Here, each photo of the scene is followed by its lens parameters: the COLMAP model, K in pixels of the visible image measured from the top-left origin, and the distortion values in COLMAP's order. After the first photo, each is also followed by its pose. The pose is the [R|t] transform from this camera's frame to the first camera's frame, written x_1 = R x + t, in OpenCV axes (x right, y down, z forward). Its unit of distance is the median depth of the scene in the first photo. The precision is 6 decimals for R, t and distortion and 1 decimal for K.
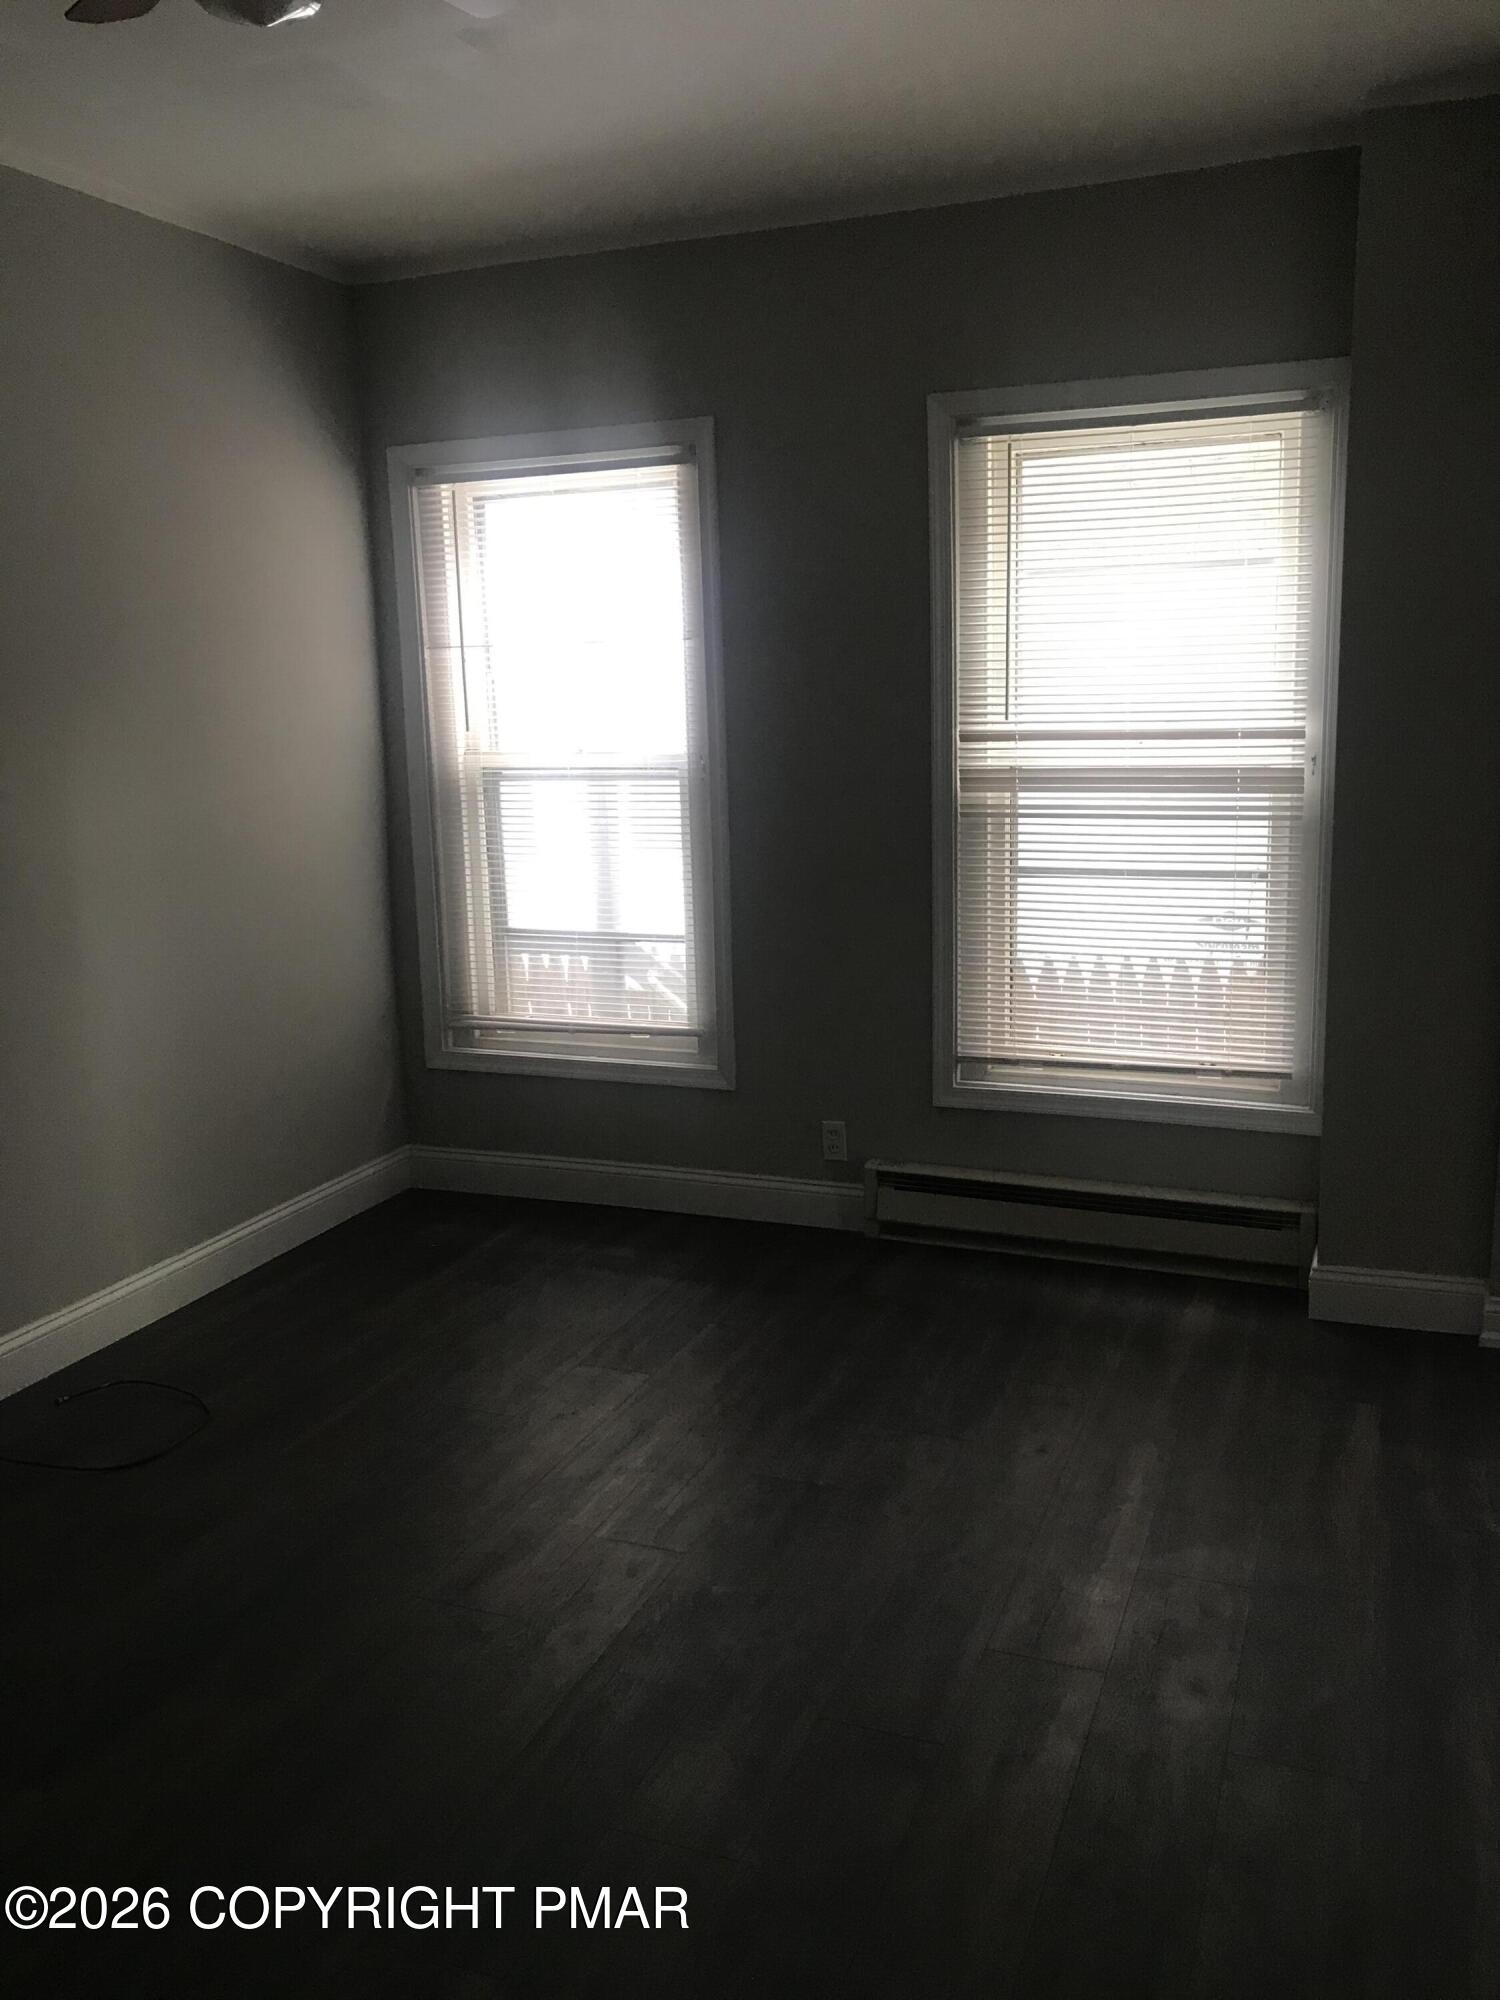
lens RADIAL K [[1668.7, 0, 750.0], [0, 1668.7, 1000.0], [0, 0, 1]] dist [-0.015076, -0.006029]
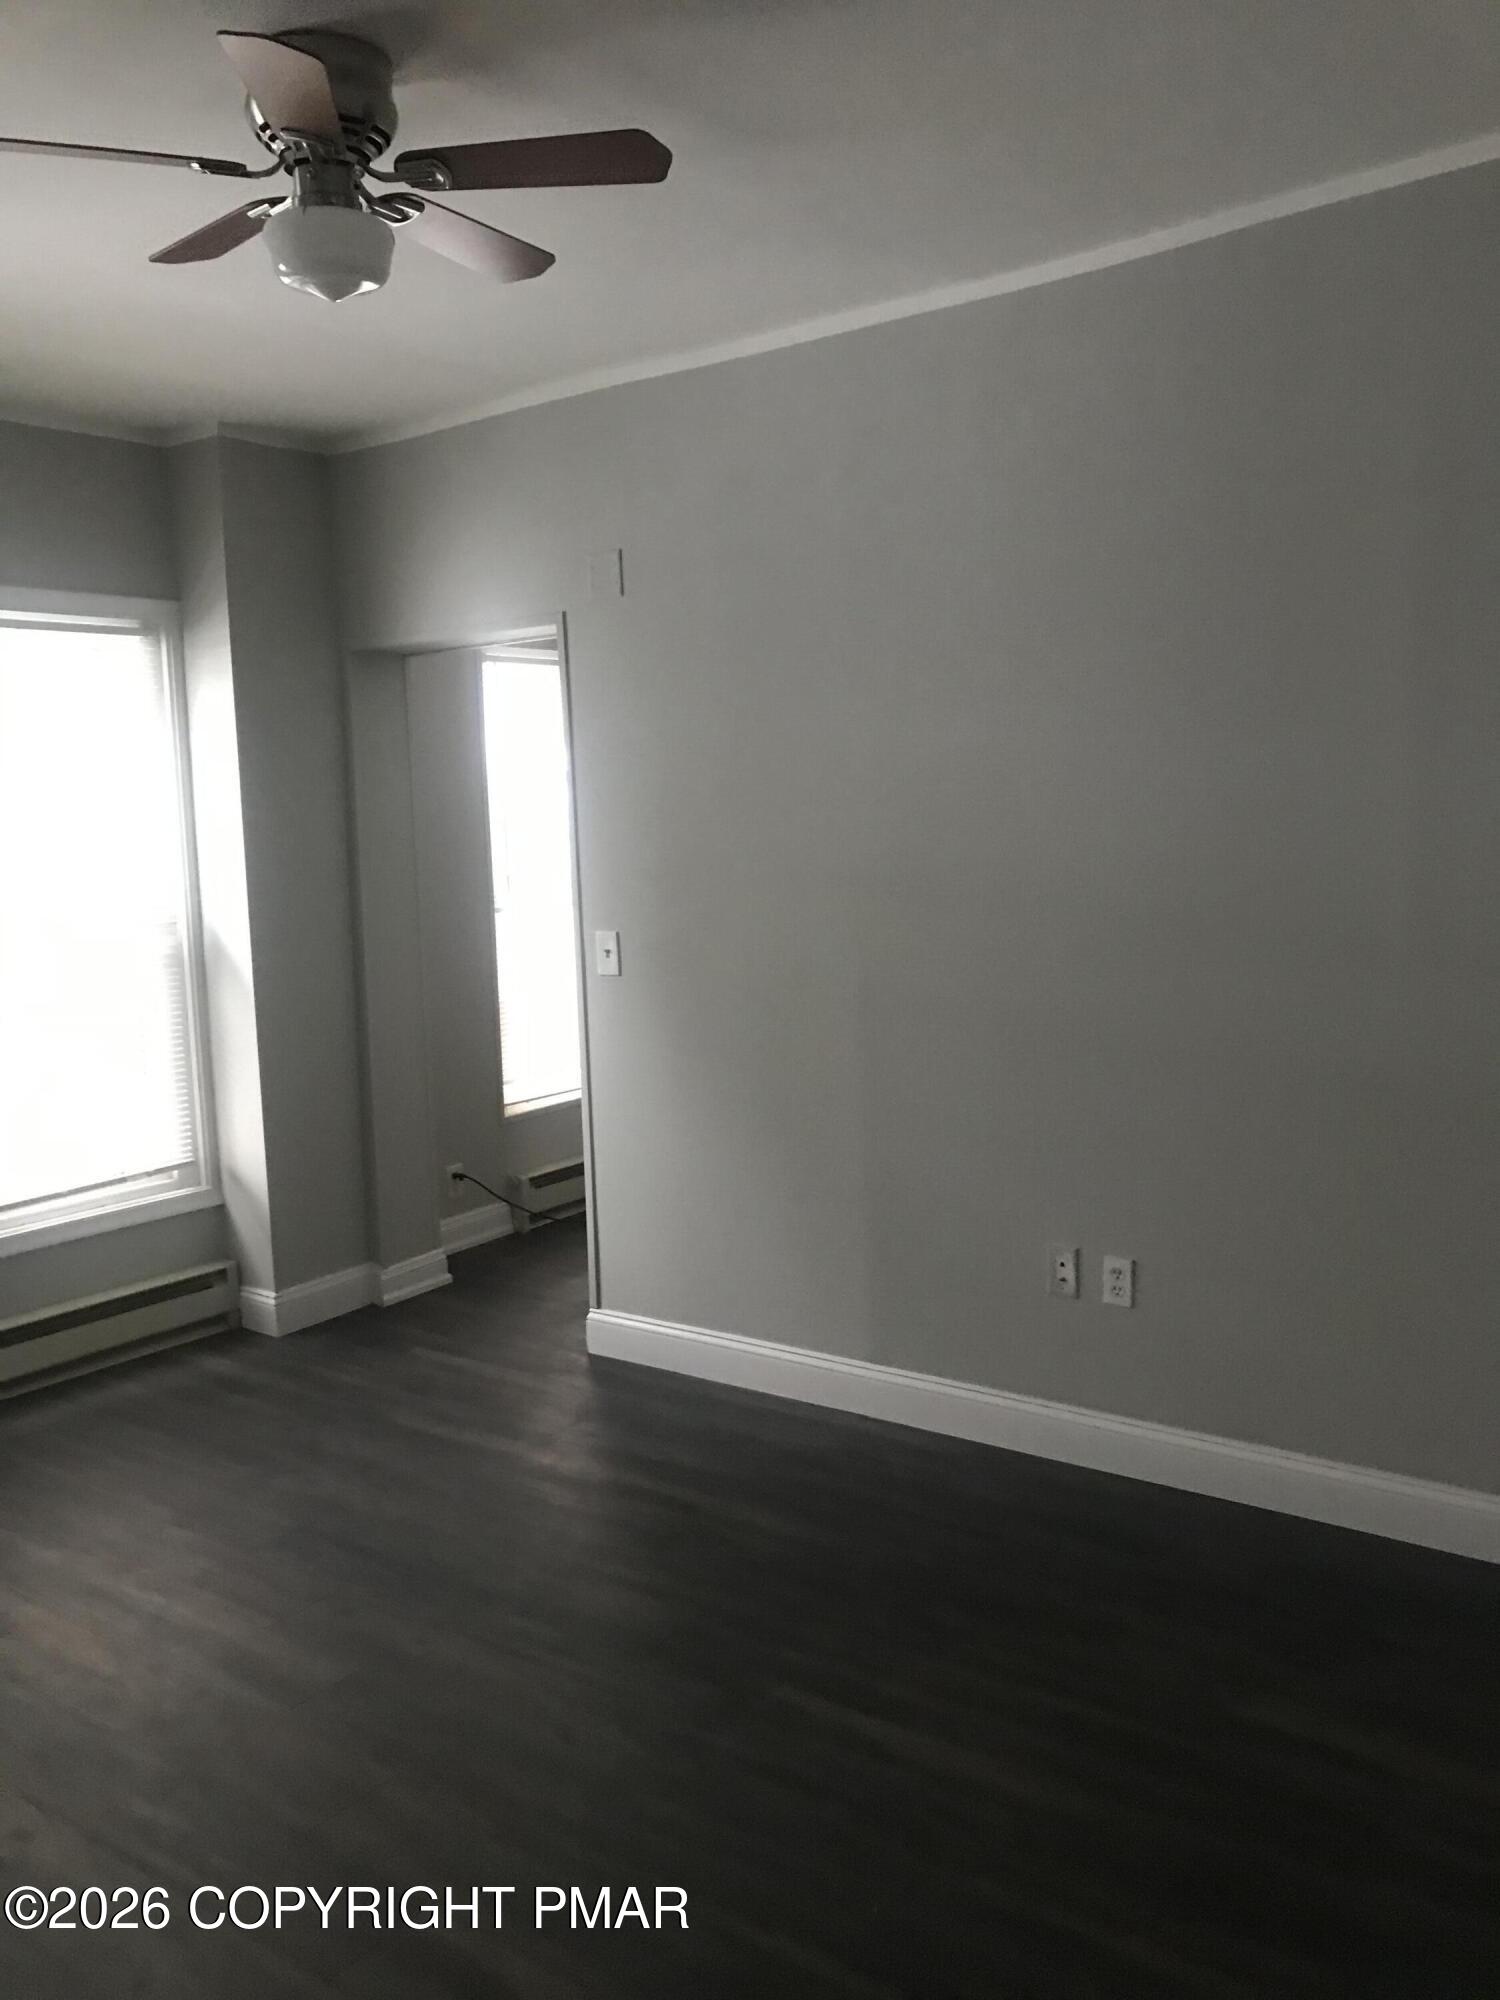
lens RADIAL K [[1669.0, 0, 750.0], [0, 1669.0, 1000.0], [0, 0, 1]] dist [0.094502, -0.189124]
pose [[0.237586, -0.089573, 0.967228, -0.772303], [0.216579, 0.975558, 0.037145, -0.028702], [-0.946914, 0.200656, 0.251179, 0.272955]]
